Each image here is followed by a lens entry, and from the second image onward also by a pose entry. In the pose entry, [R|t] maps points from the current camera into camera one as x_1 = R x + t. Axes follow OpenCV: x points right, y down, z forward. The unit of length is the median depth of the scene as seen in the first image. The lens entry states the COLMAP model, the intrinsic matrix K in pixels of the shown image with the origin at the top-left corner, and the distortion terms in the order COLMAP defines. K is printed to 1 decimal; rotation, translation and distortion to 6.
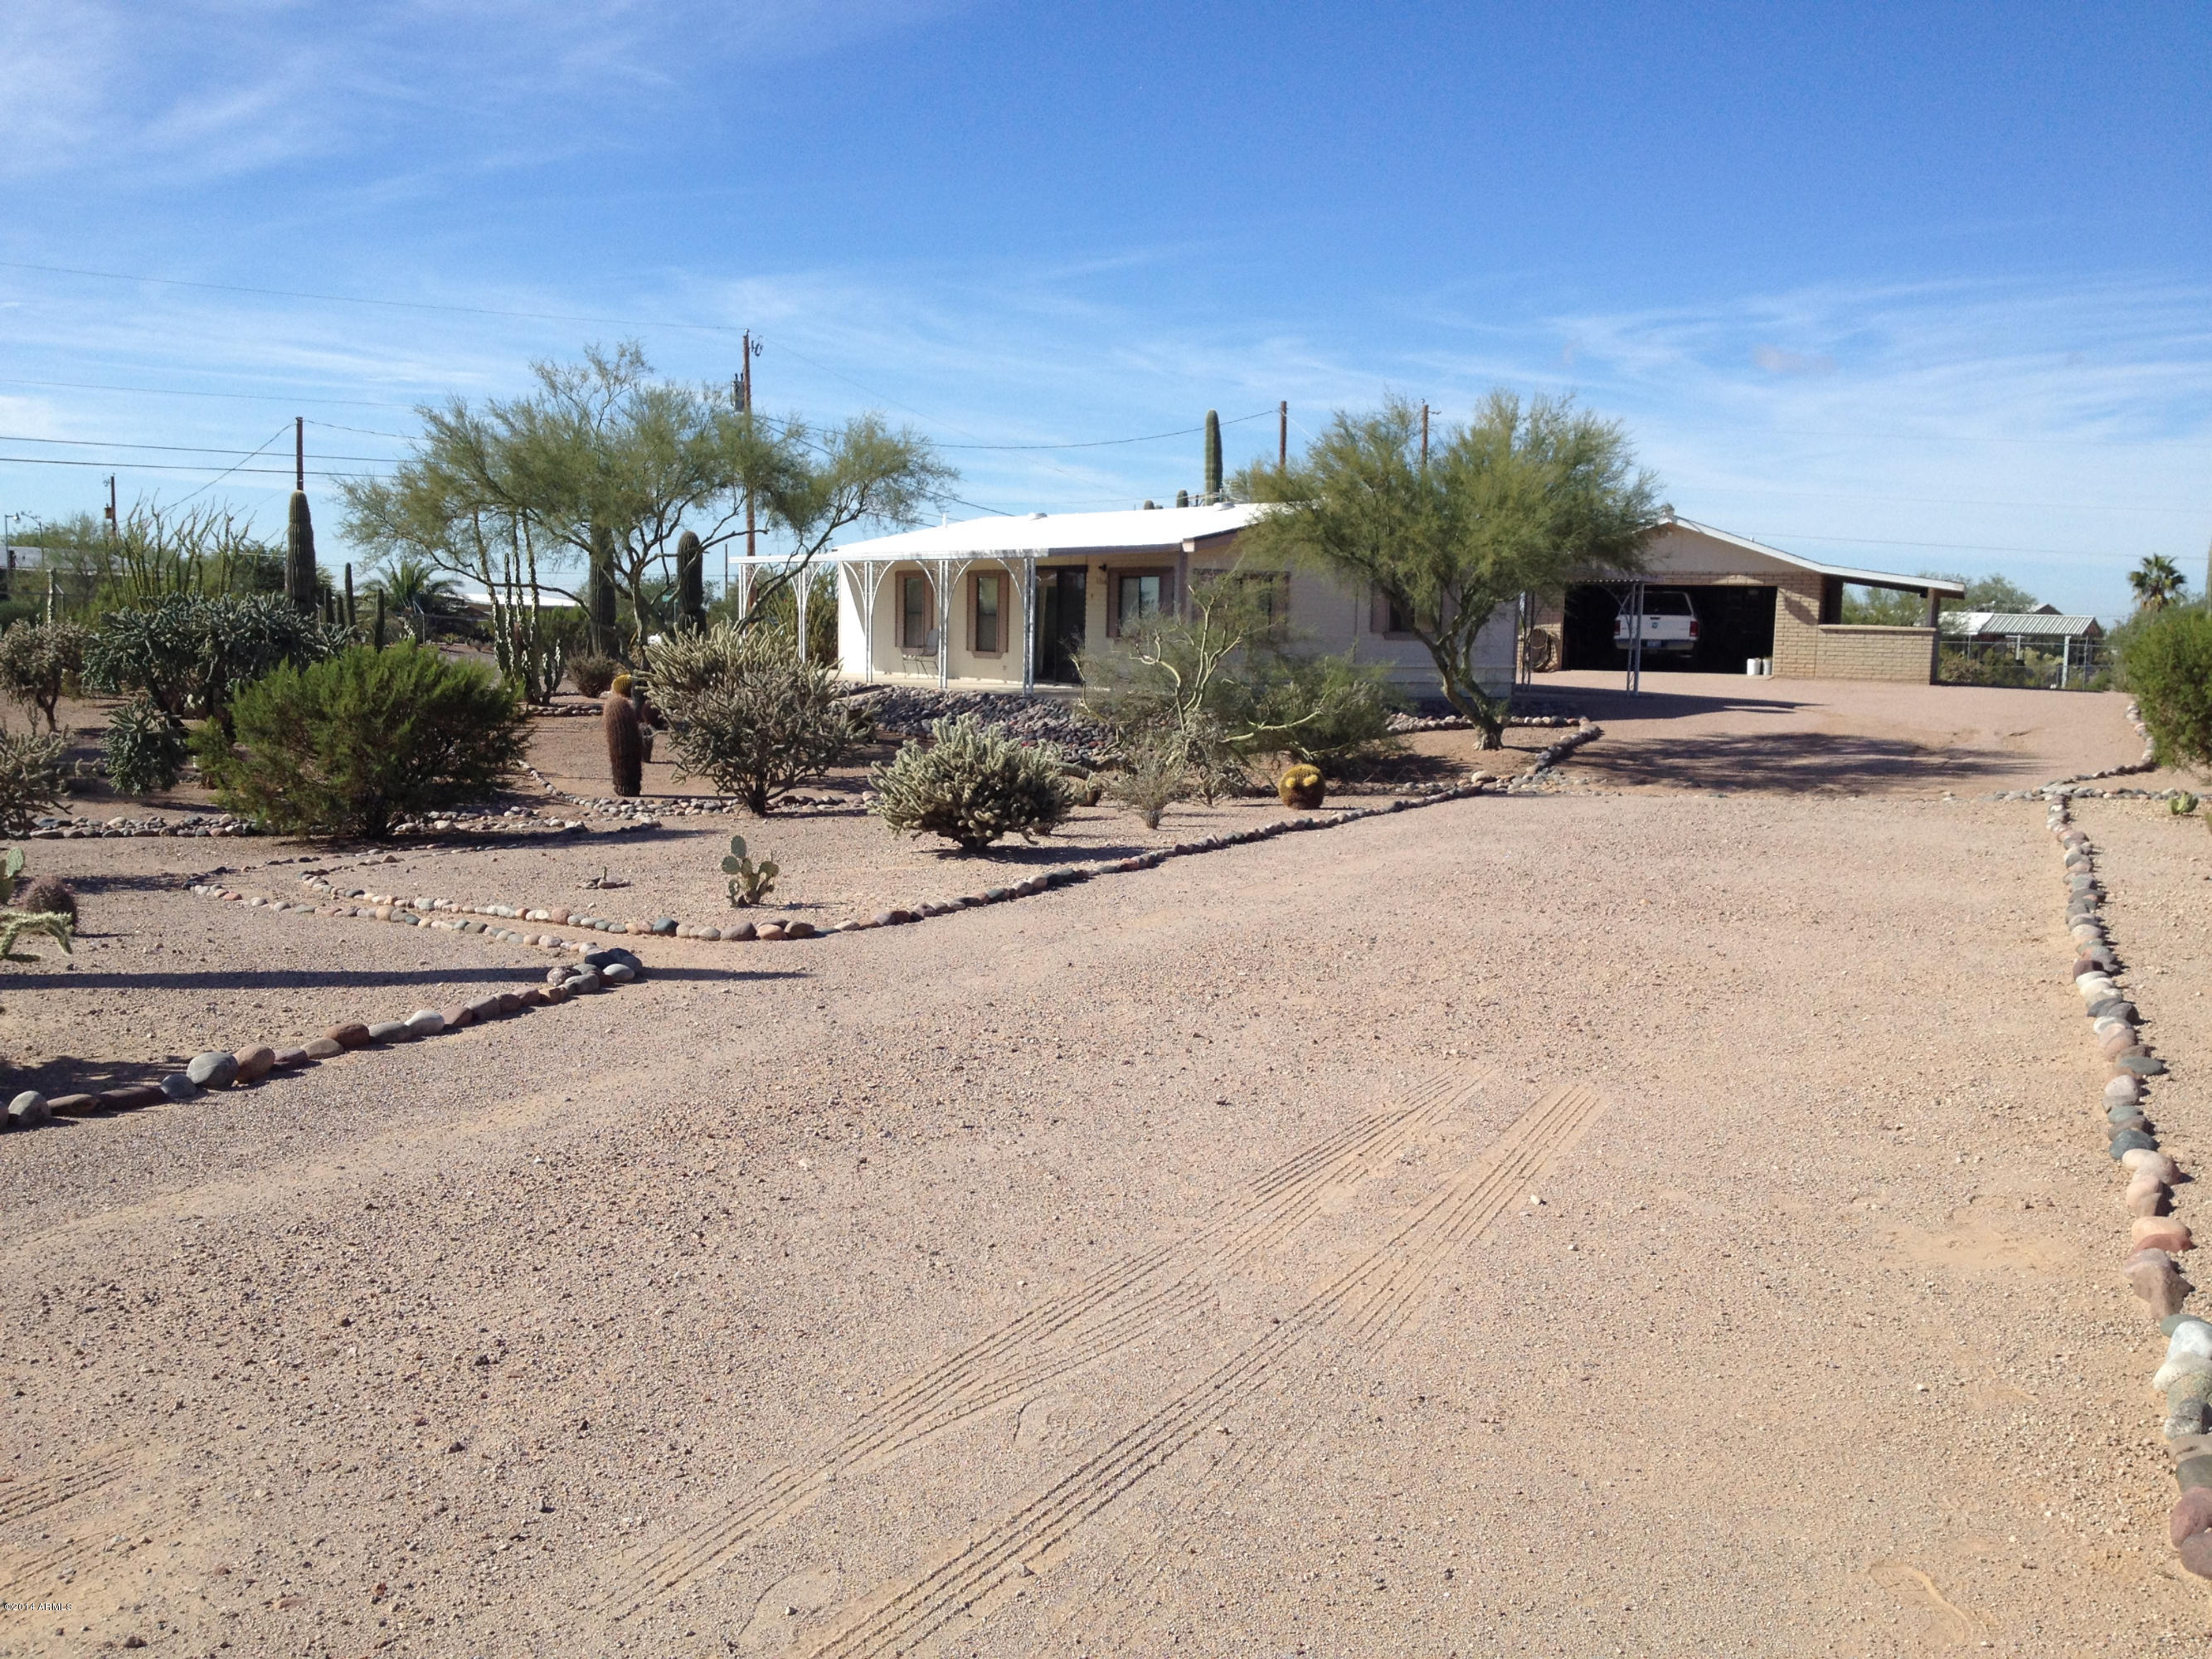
lens RADIAL K [[2141.2, 0, 1107.7], [0, 2141.2, 803.7], [0, 0, 1]] dist [0.298125, -1.214624]
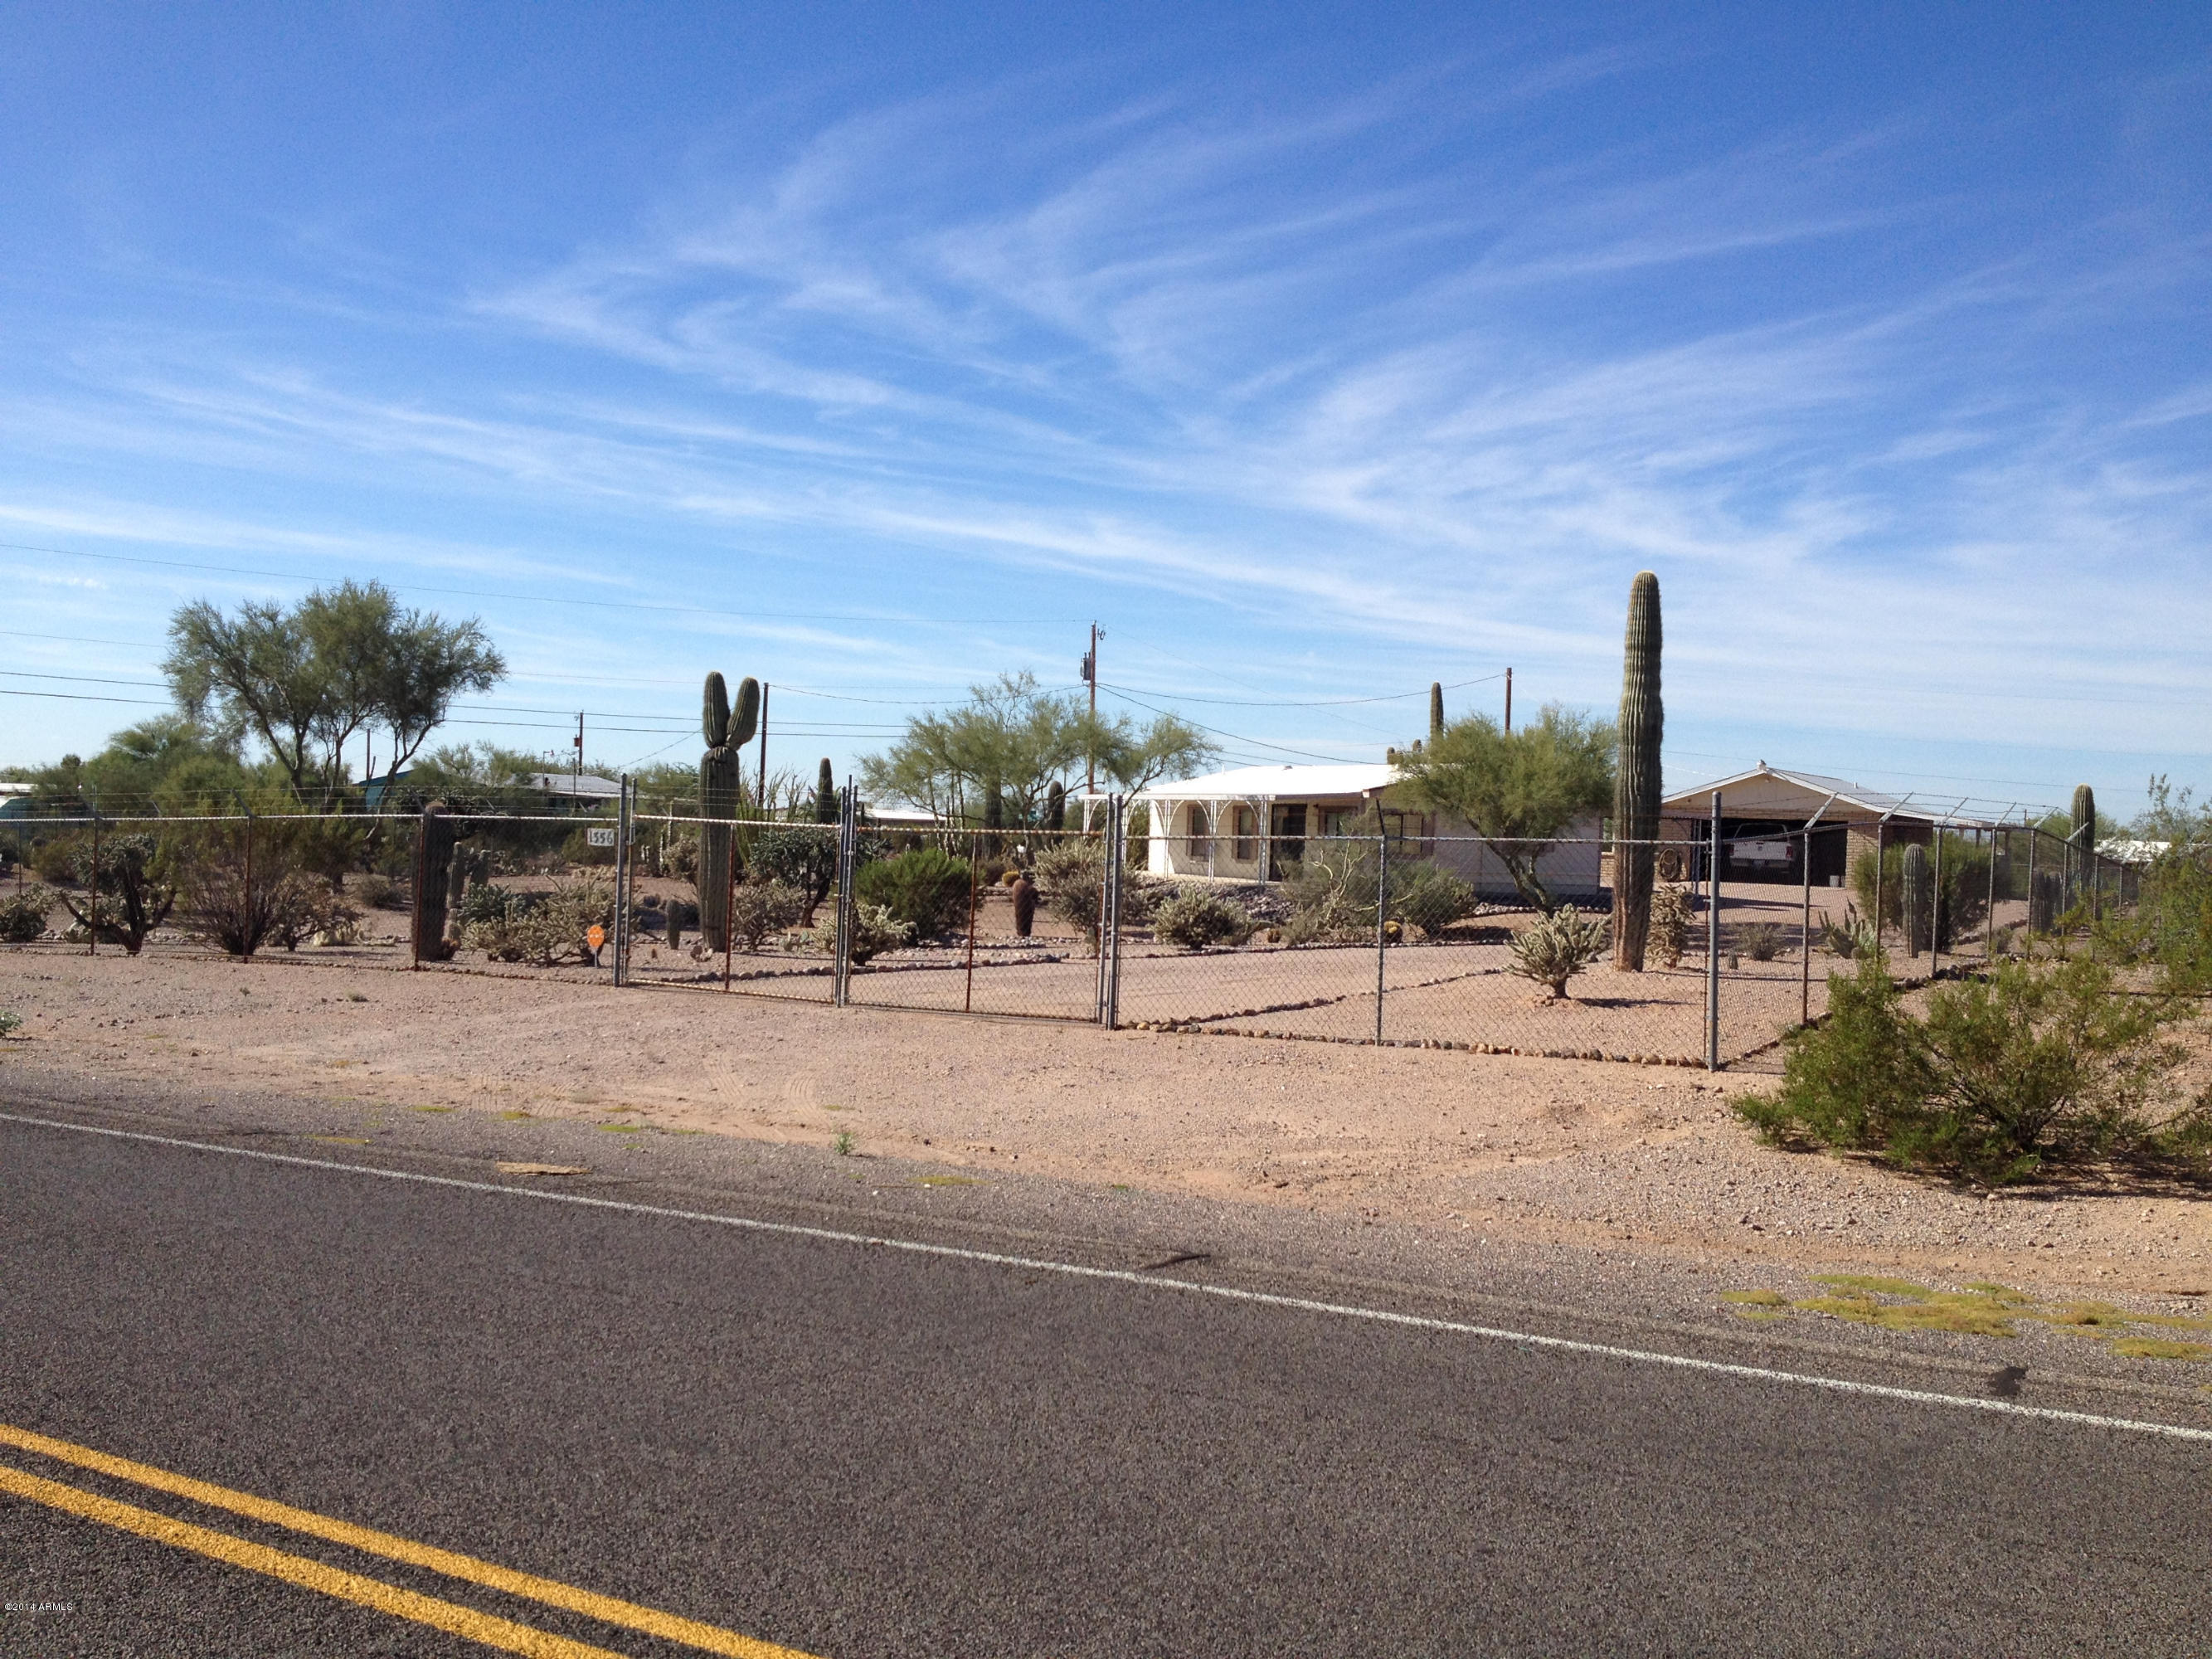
lens RADIAL K [[2141.2, 0, 1107.7], [0, 2141.2, 803.7], [0, 0, 1]] dist [0.298125, -1.214624]
pose [[0.988249, 0.007883, -0.152651, 0.090878], [-0.022859, 0.995060, -0.096605, 0.044381], [0.151135, 0.098959, 0.983547, -0.582930]]
